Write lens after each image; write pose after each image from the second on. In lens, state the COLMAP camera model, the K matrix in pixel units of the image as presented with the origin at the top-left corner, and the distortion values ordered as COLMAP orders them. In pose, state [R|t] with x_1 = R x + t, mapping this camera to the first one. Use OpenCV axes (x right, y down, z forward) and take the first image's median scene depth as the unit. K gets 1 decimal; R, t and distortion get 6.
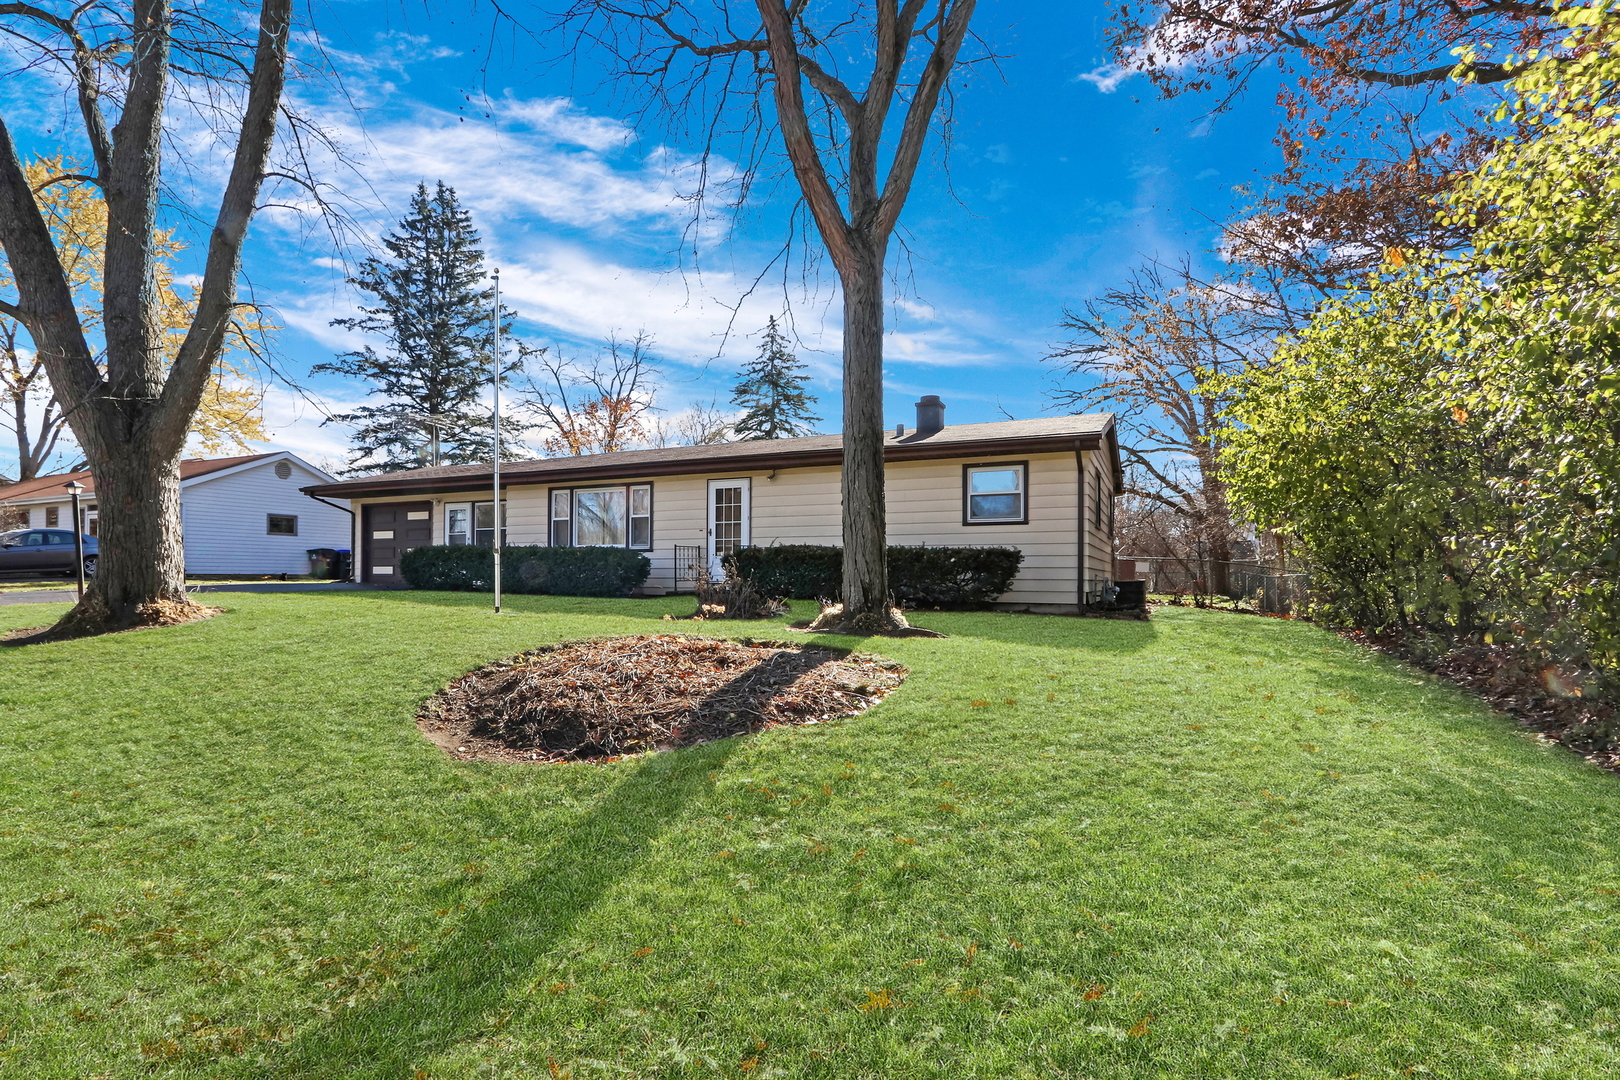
lens RADIAL K [[910.1, 0, 813.3], [0, 910.1, 544.5], [0, 0, 1]] dist [0.003001, 0.000020]
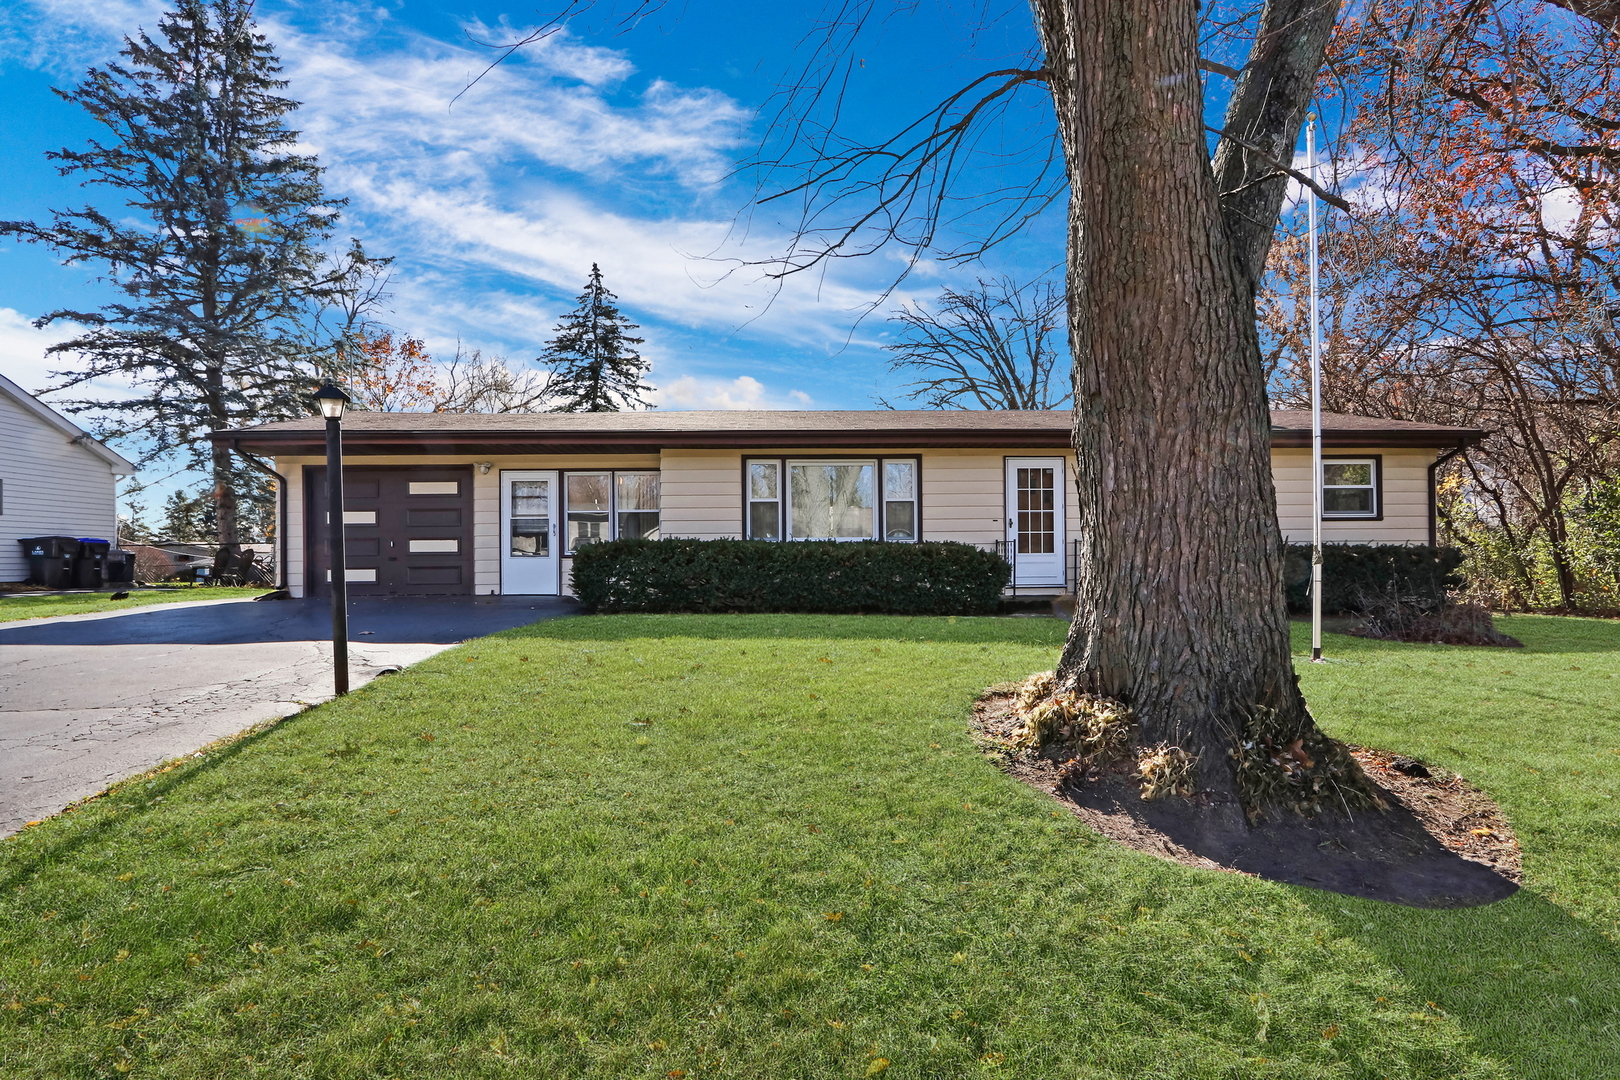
lens RADIAL K [[910.1, 0, 809.8], [0, 910.1, 544.0], [0, 0, 1]] dist [0.003001, 0.000020]
pose [[0.865606, 0.006508, 0.500683, -0.597252], [-0.008747, 0.999959, 0.002124, 0.003976], [-0.500649, -0.006219, 0.865628, 0.366277]]
